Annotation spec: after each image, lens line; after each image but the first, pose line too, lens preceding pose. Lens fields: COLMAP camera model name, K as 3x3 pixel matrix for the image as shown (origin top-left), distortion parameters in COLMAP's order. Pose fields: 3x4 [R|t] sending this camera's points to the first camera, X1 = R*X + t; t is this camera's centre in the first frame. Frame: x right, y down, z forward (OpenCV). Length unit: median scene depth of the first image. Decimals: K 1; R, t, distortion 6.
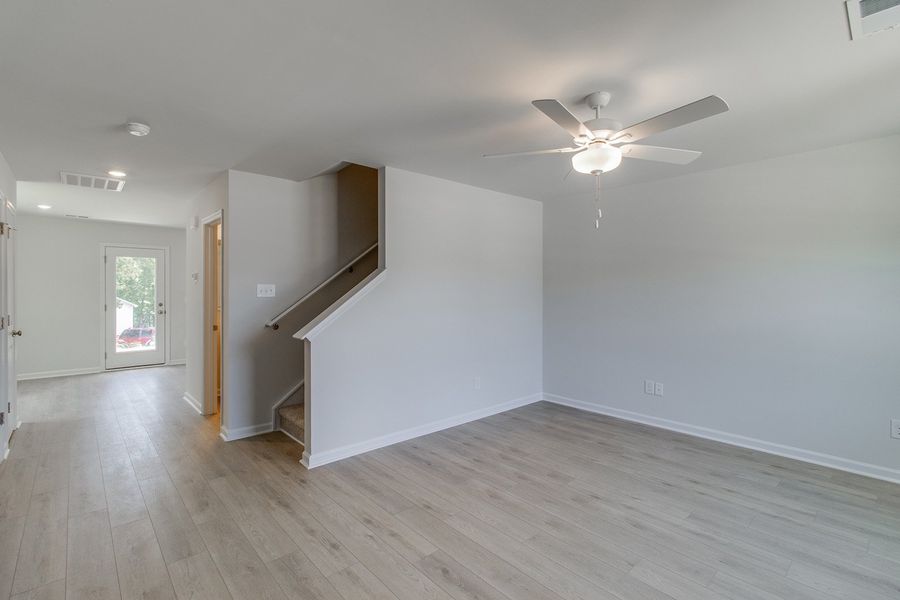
lens RADIAL K [[417.8, 0, 446.2], [0, 417.8, 299.1], [0, 0, 1]] dist [0.010796, -0.001510]
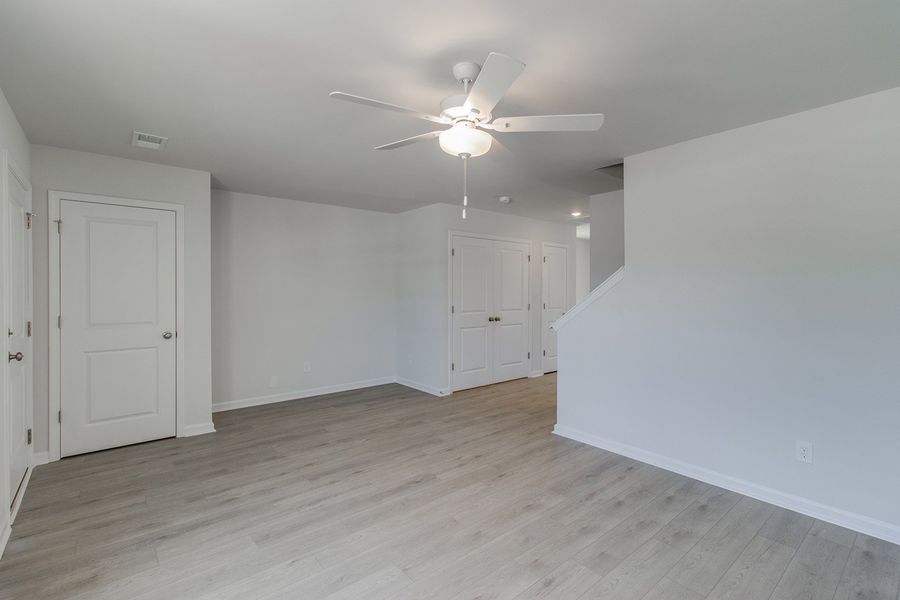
lens RADIAL K [[417.8, 0, 454.7], [0, 417.8, 299.2], [0, 0, 1]] dist [0.010796, -0.001510]
pose [[-0.033508, 0.023734, -0.999157, 0.922096], [-0.020611, 0.999489, 0.024433, -0.016085], [0.999226, 0.021413, -0.033002, 0.746403]]
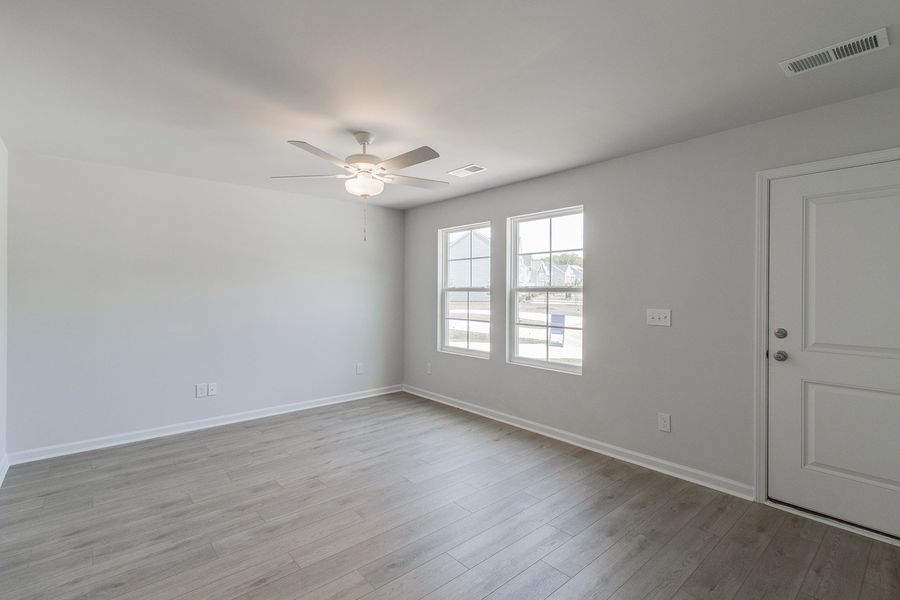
lens RADIAL K [[417.8, 0, 465.5], [0, 417.8, 294.0], [0, 0, 1]] dist [0.010796, -0.001510]
pose [[-0.009788, -0.006308, 0.999932, -0.655761], [0.017054, 0.999834, 0.006475, -0.009892], [-0.999807, 0.017116, -0.009678, 0.527714]]
